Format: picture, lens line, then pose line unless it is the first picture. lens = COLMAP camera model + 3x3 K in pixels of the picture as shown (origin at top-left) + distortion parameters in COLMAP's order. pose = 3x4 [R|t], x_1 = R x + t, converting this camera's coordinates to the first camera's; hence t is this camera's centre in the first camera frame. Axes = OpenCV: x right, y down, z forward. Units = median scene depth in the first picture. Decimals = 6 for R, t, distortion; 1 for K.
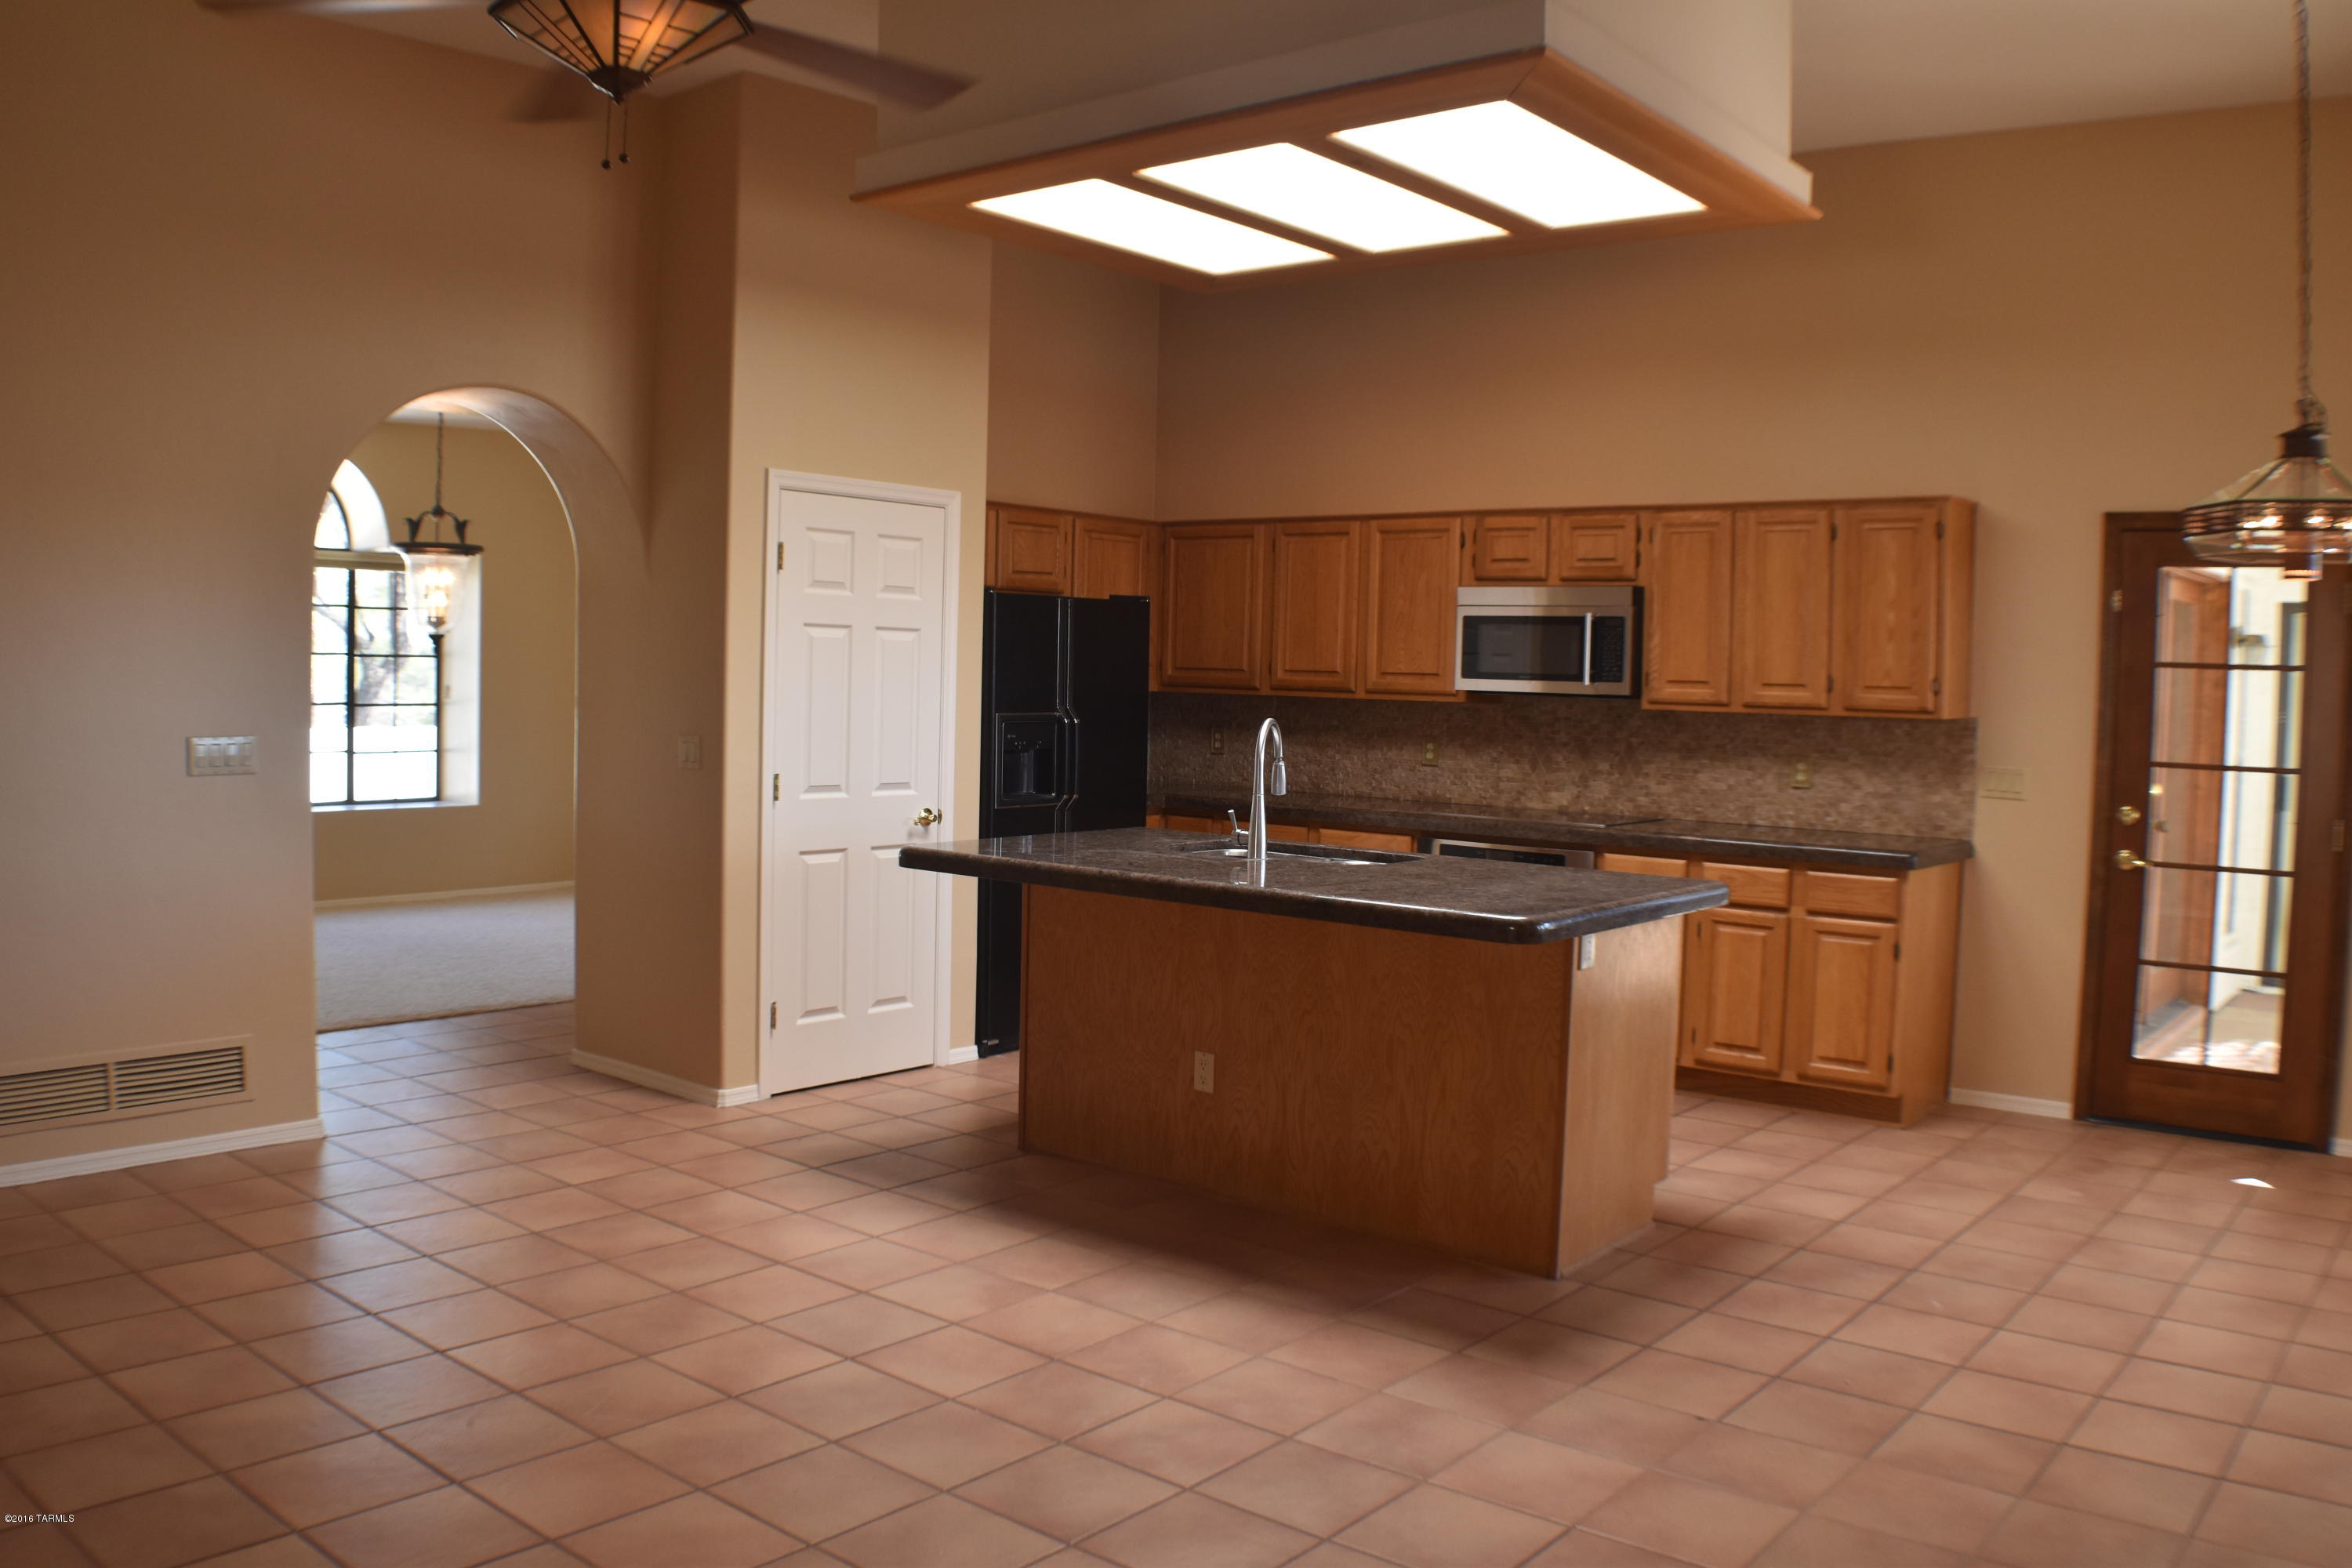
lens RADIAL K [[1903.0, 0, 1176.0], [0, 1903.0, 784.0], [0, 0, 1]] dist [-0.151802, 0.008236]
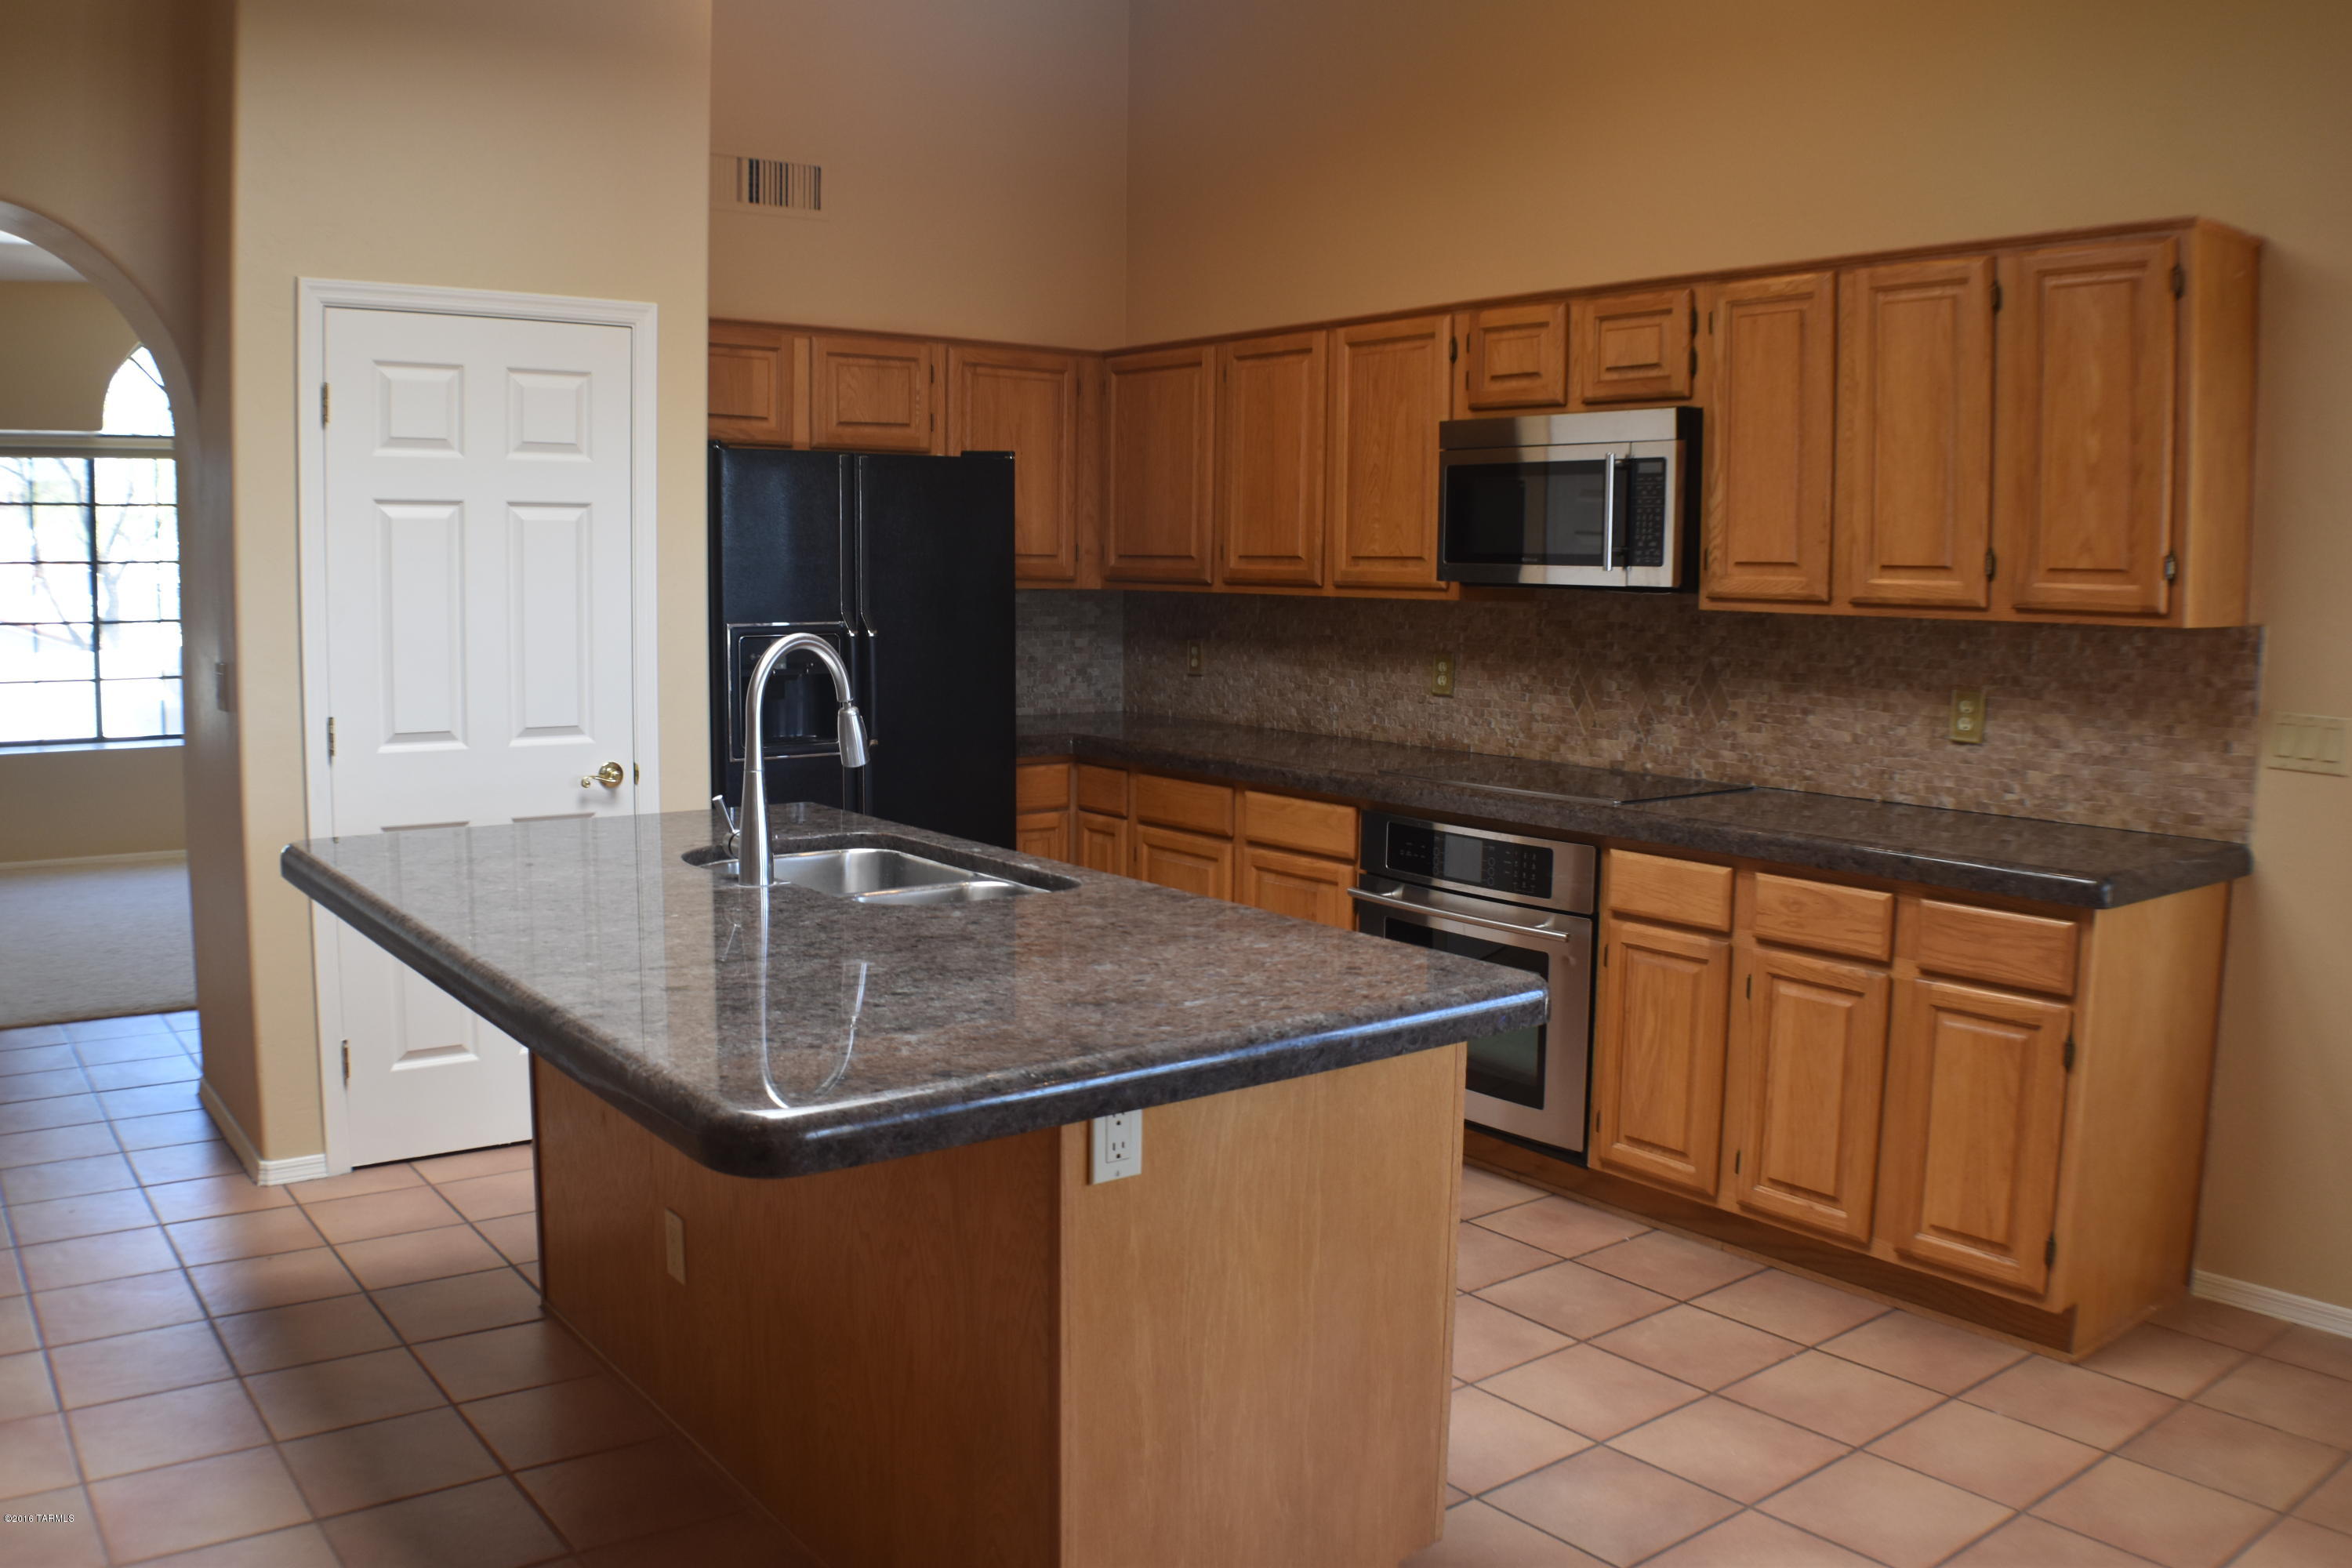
lens RADIAL K [[1903.0, 0, 1176.0], [0, 1903.0, 784.0], [0, 0, 1]] dist [-0.151802, 0.008236]
pose [[0.973626, 0.012997, -0.227778, 0.226750], [-0.001353, 0.998687, 0.051201, -0.014683], [0.228144, -0.049543, 0.972366, 0.377312]]
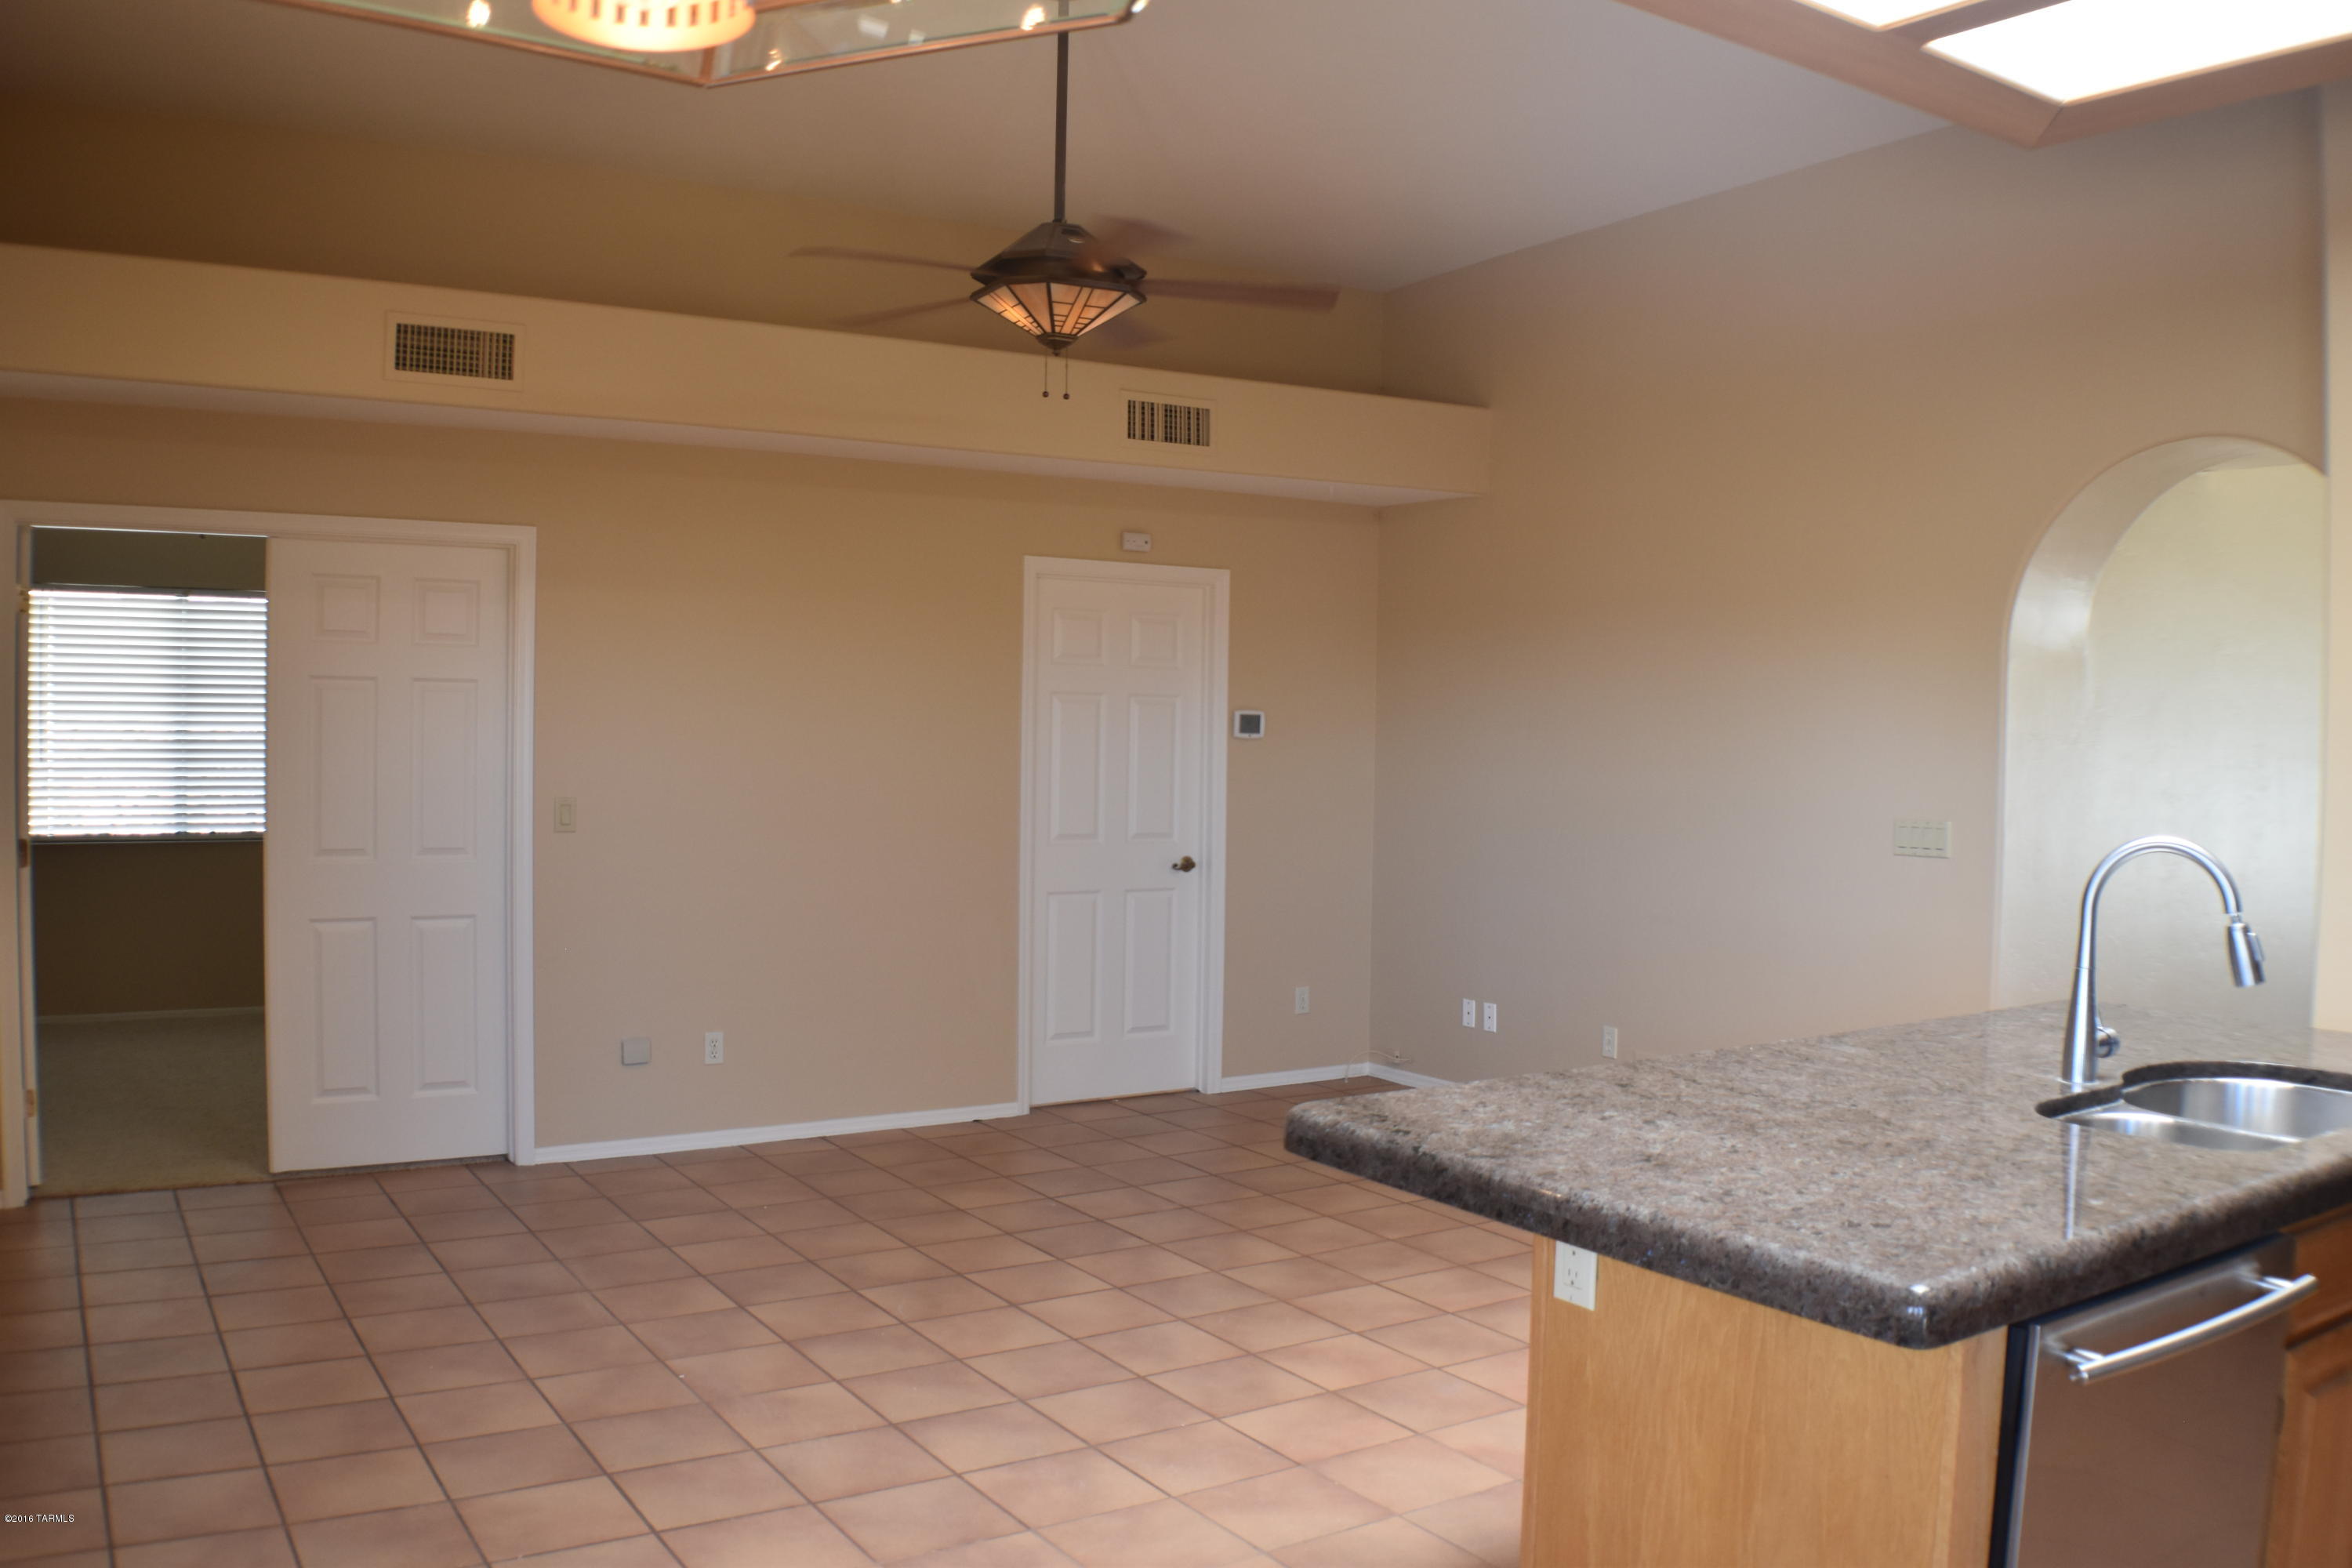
lens RADIAL K [[1903.0, 0, 1176.0], [0, 1903.0, 784.0], [0, 0, 1]] dist [-0.151802, 0.008236]
pose [[-0.305735, 0.001969, -0.952115, 0.497816], [-0.078422, 0.996548, 0.027243, -0.034032], [0.948882, 0.082996, -0.304525, 0.698316]]
